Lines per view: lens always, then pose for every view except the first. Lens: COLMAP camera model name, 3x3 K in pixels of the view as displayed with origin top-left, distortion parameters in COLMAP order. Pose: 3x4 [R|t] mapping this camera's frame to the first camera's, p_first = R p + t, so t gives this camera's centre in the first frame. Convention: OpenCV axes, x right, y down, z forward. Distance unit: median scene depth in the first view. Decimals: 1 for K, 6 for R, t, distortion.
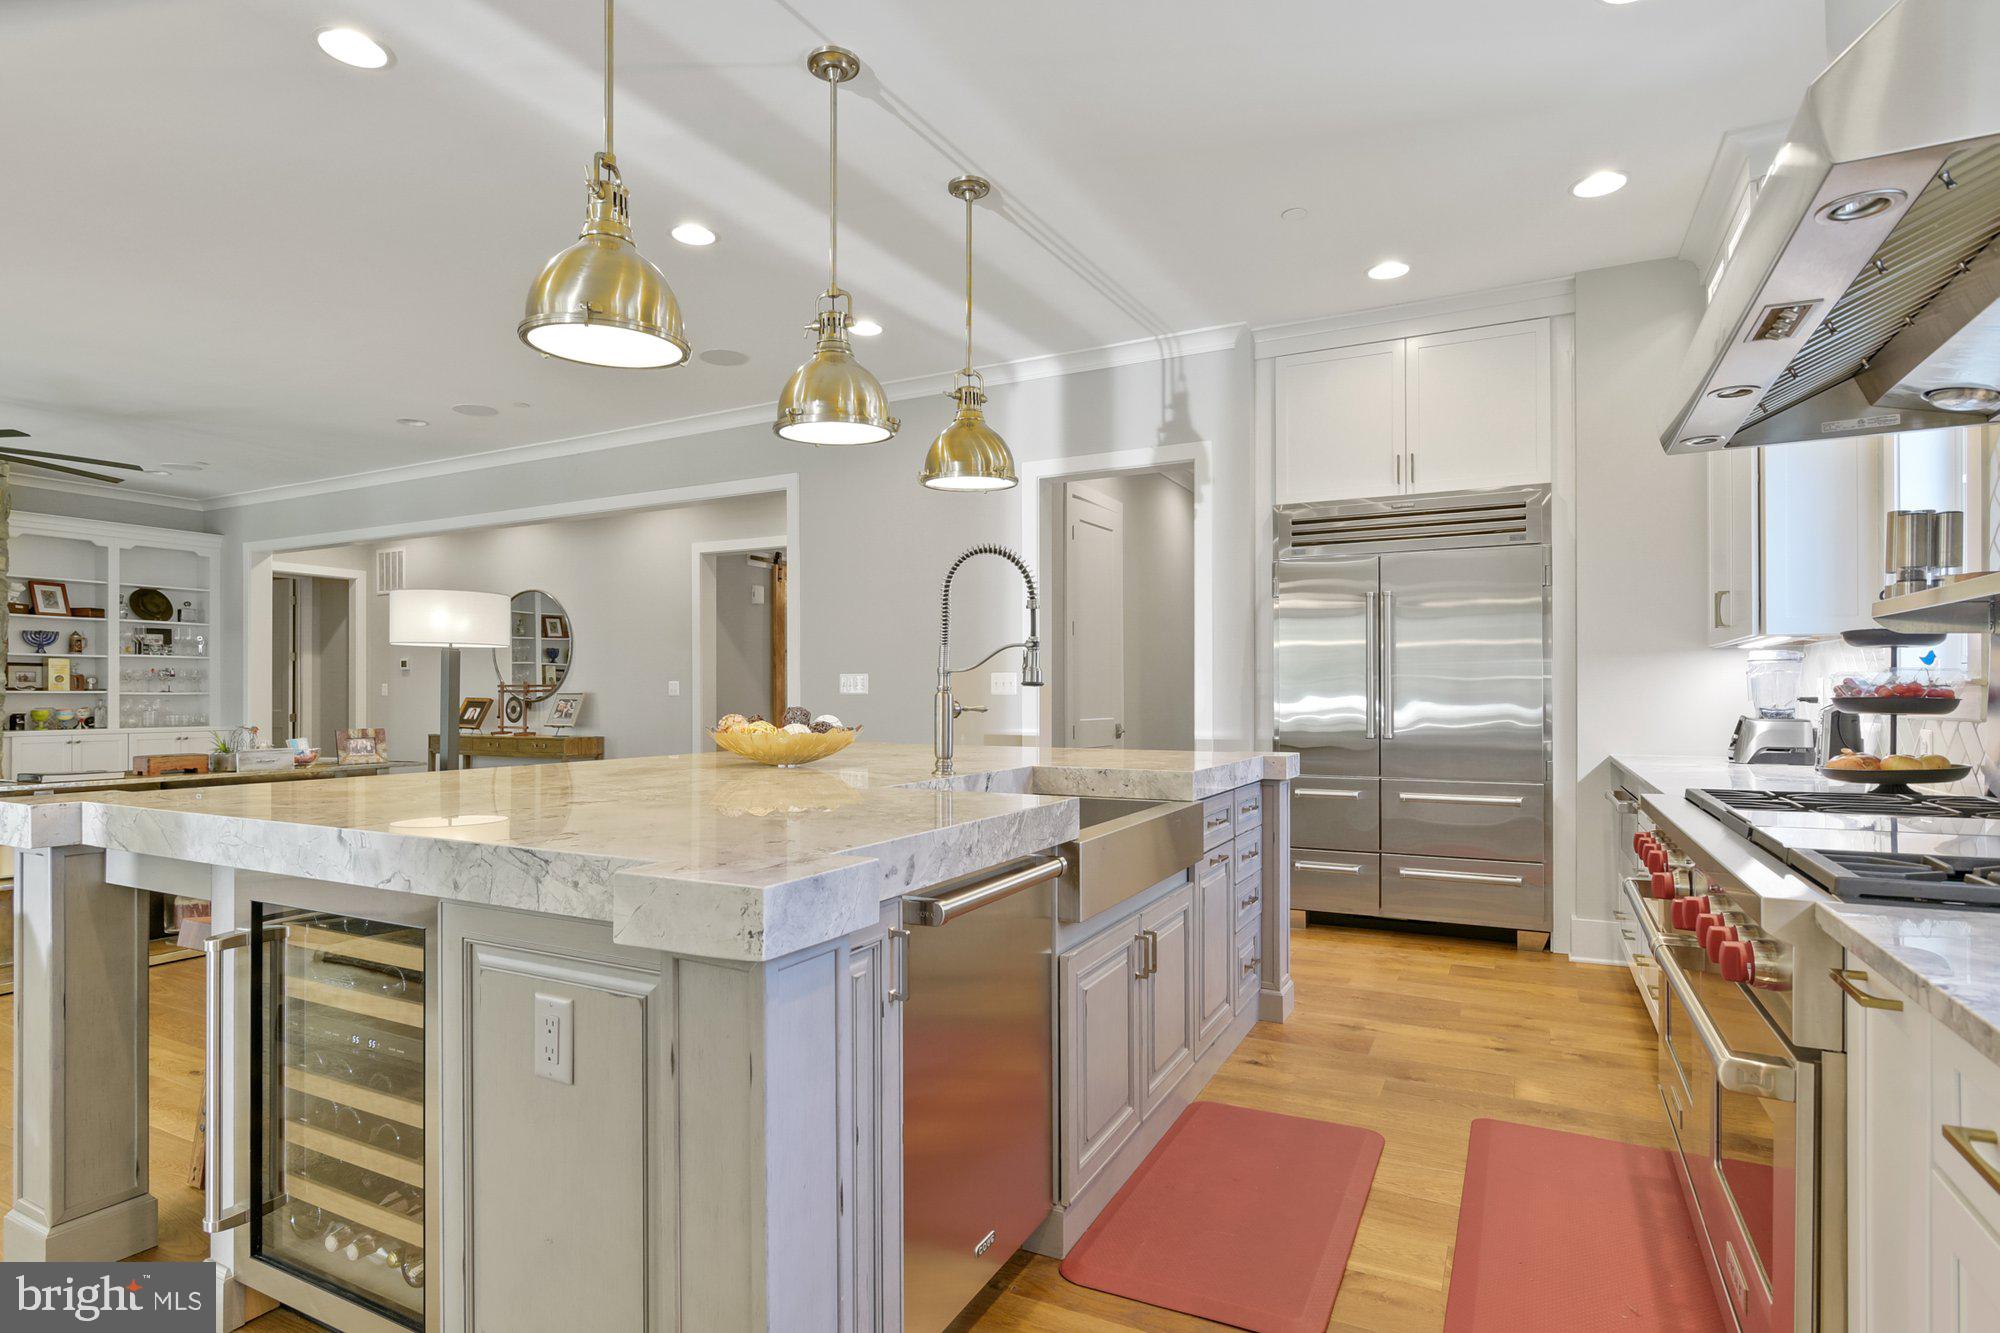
lens RADIAL K [[1012.6, 0, 1000.0], [0, 1012.6, 683.8], [0, 0, 1]] dist [-0.000391, 0.001377]
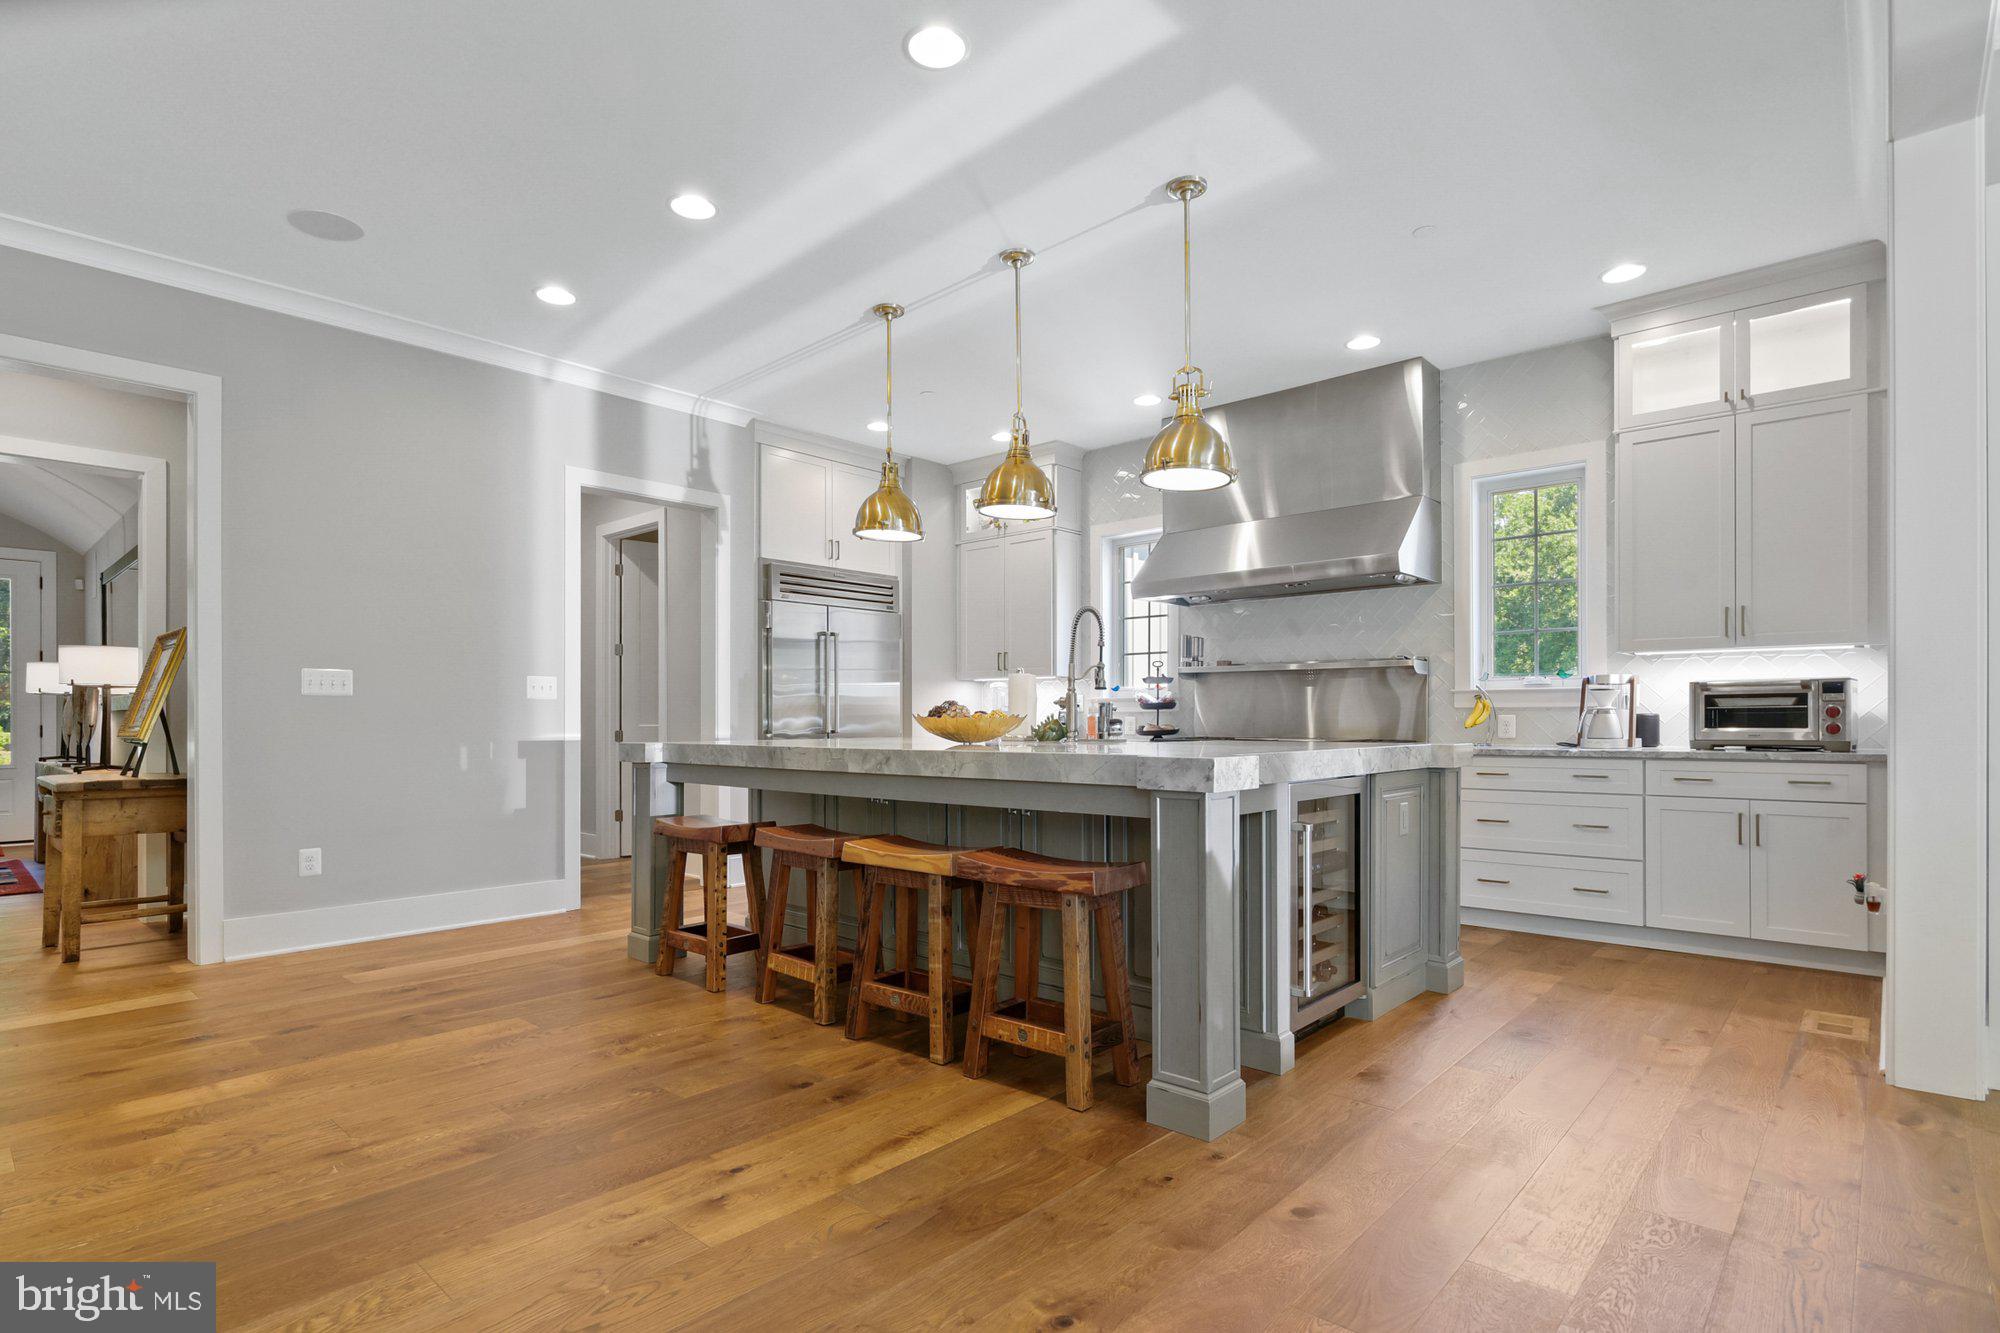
lens RADIAL K [[1012.6, 0, 1002.2], [0, 1012.6, 700.8], [0, 0, 1]] dist [-0.000391, 0.001377]
pose [[0.240631, 0.019612, 0.970419, -0.892046], [-0.007050, 0.999805, -0.018458, 0.029037], [-0.970591, -0.002400, 0.240722, 0.378184]]
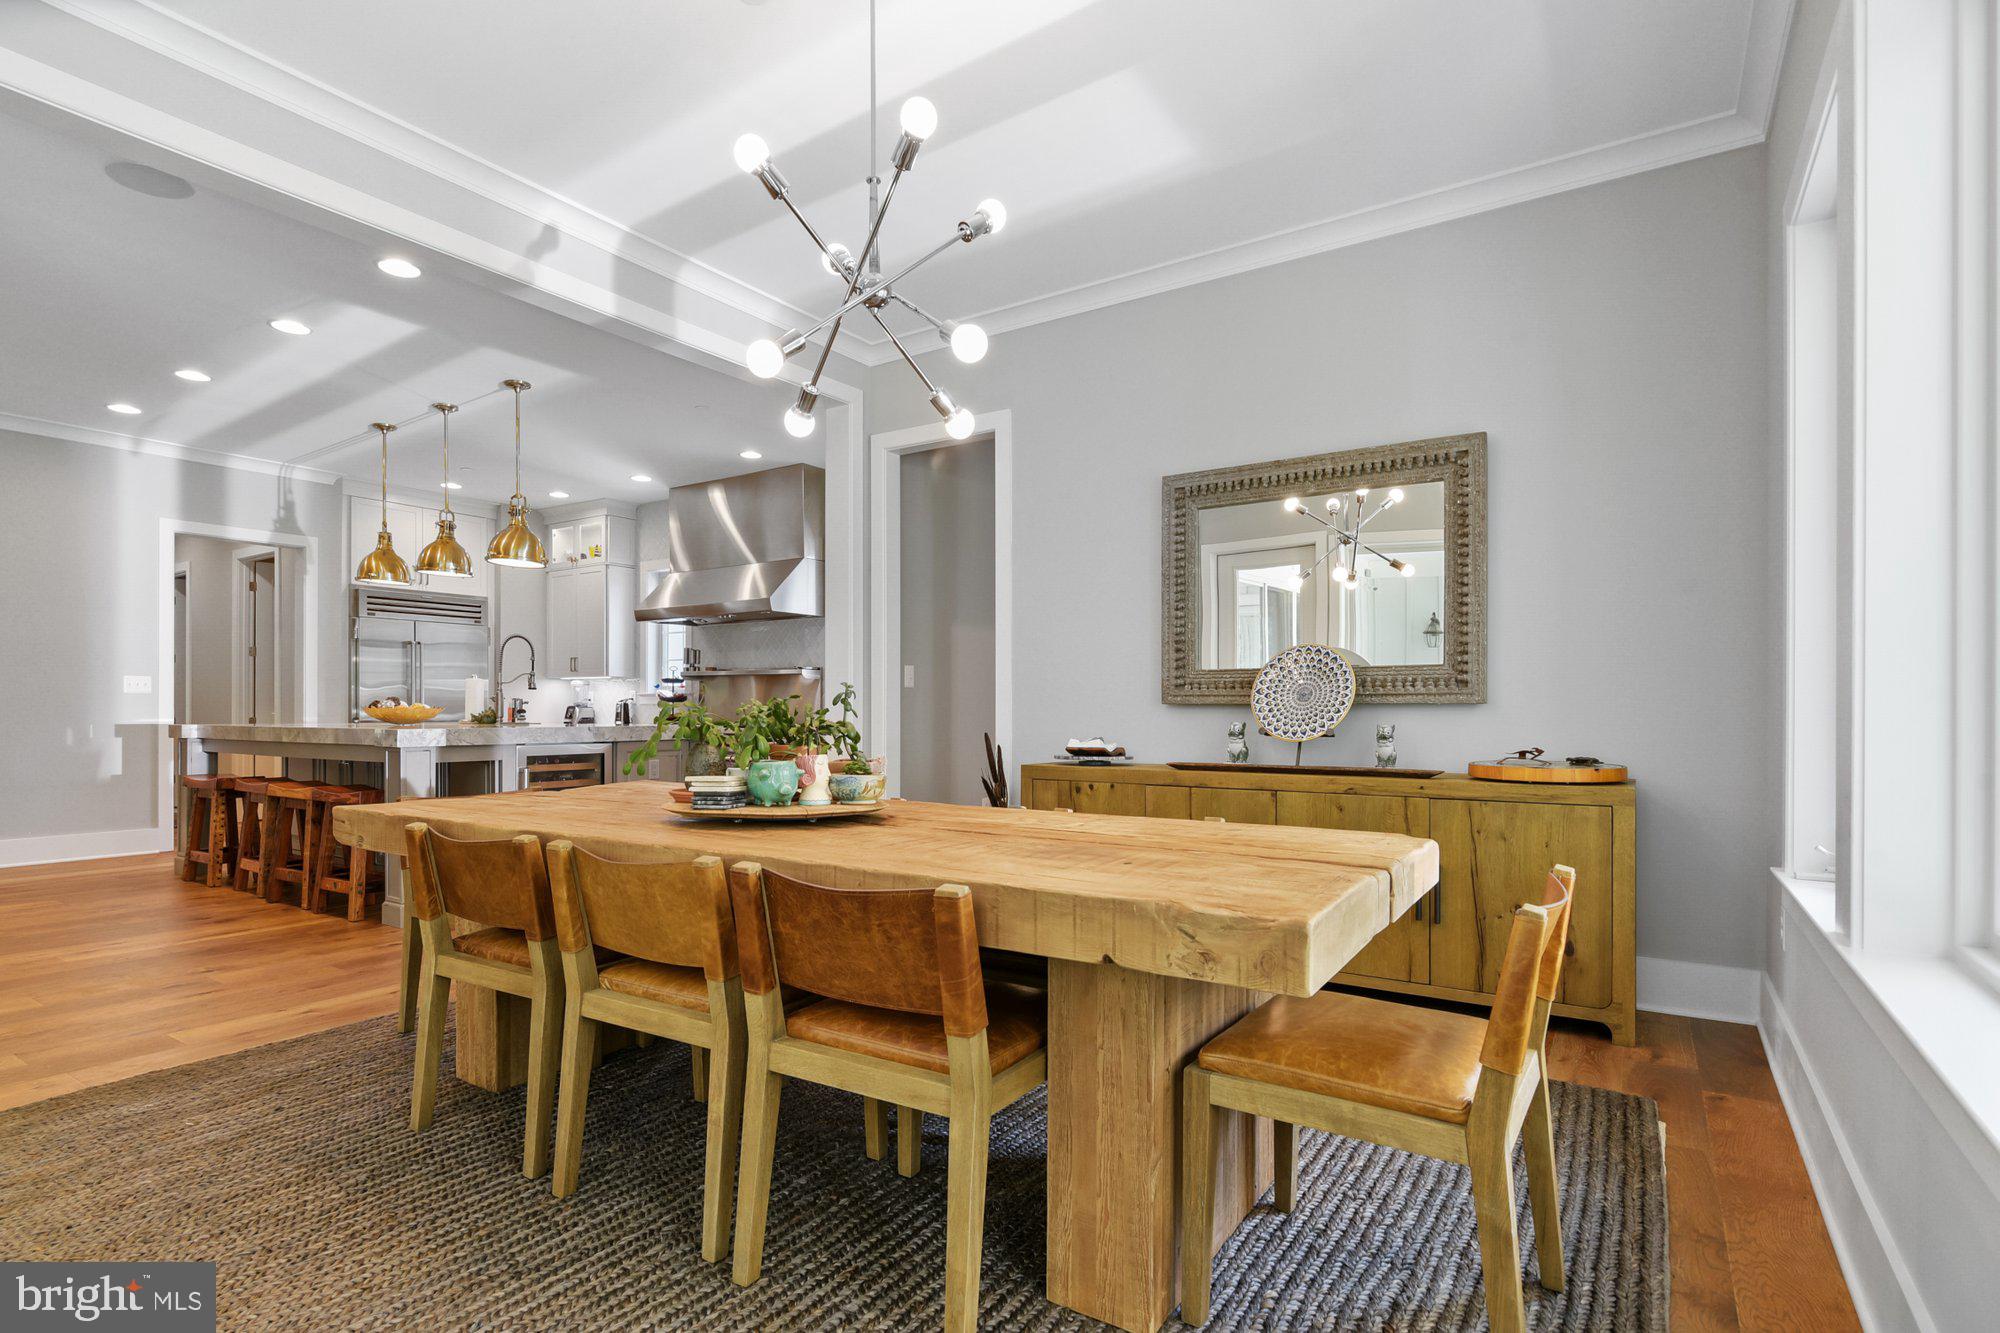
lens RADIAL K [[1012.6, 0, 1006.2], [0, 1012.6, 713.5], [0, 0, 1]] dist [-0.000391, 0.001377]
pose [[0.089222, -0.002584, 0.996008, -1.285594], [-0.009951, 0.999944, 0.003486, 0.022344], [-0.995962, -0.010223, 0.089191, -0.239158]]
